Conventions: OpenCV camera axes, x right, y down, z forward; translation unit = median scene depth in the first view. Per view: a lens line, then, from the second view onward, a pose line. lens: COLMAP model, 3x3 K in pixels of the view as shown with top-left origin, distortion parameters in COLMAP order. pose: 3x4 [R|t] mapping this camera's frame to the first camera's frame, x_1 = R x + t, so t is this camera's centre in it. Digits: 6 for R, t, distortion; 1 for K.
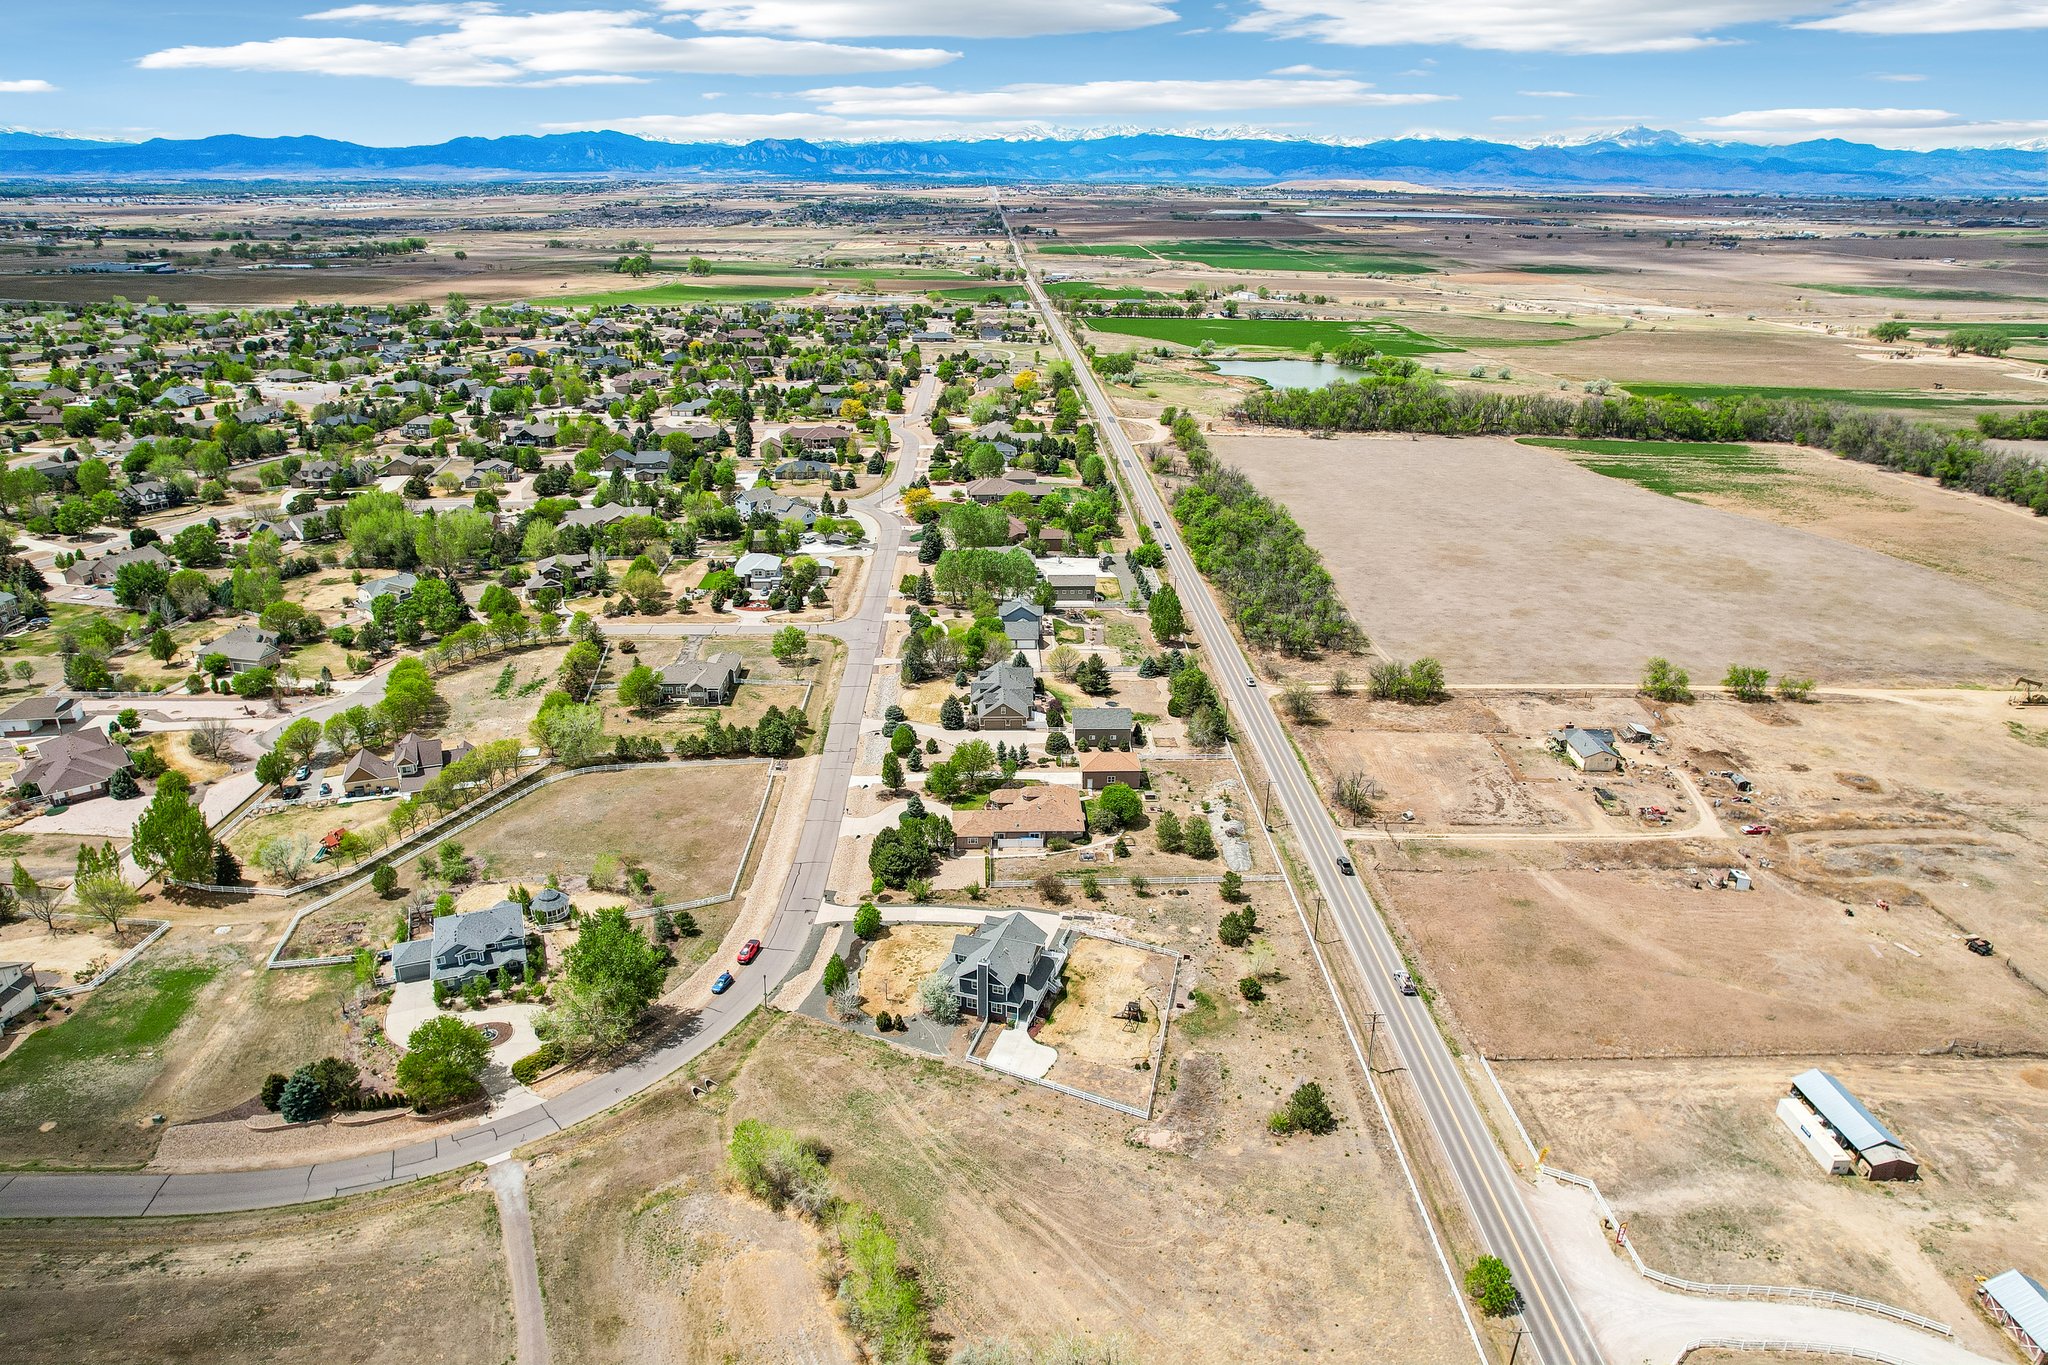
lens RADIAL K [[1350.8, 0, 1024.0], [0, 1350.8, 682.5], [0, 0, 1]] dist [-0.046709, 0.037704]
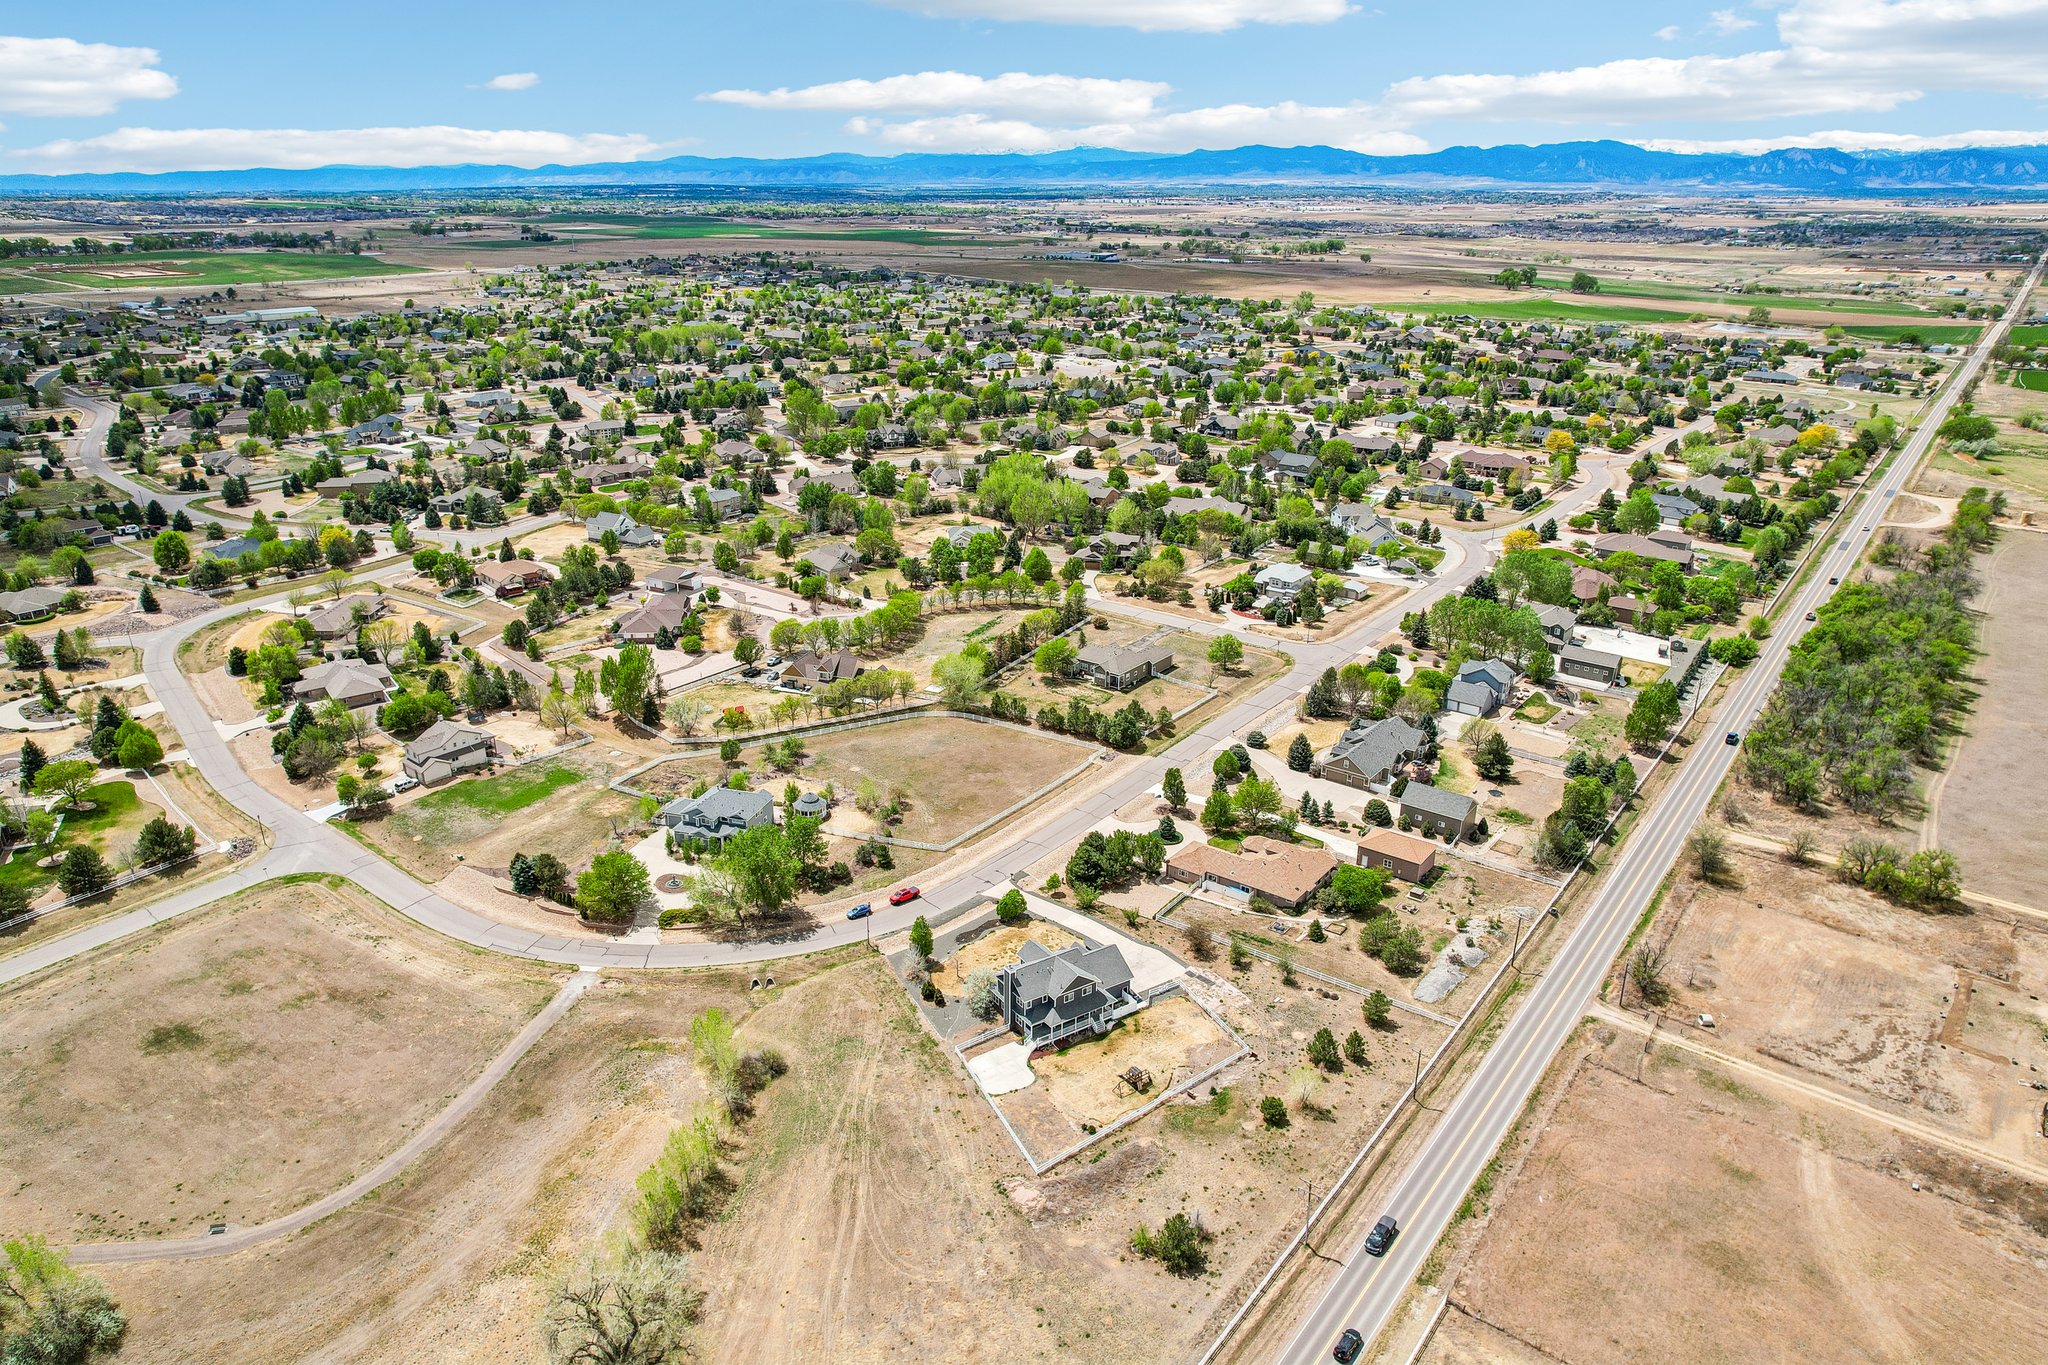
lens RADIAL K [[1350.8, 0, 1024.0], [0, 1350.8, 682.5], [0, 0, 1]] dist [-0.046709, 0.037704]
pose [[0.773107, 0.223453, -0.593612, 0.346869], [-0.226890, 0.971390, 0.070162, -0.047734], [0.592306, 0.080442, 0.801687, 0.122659]]
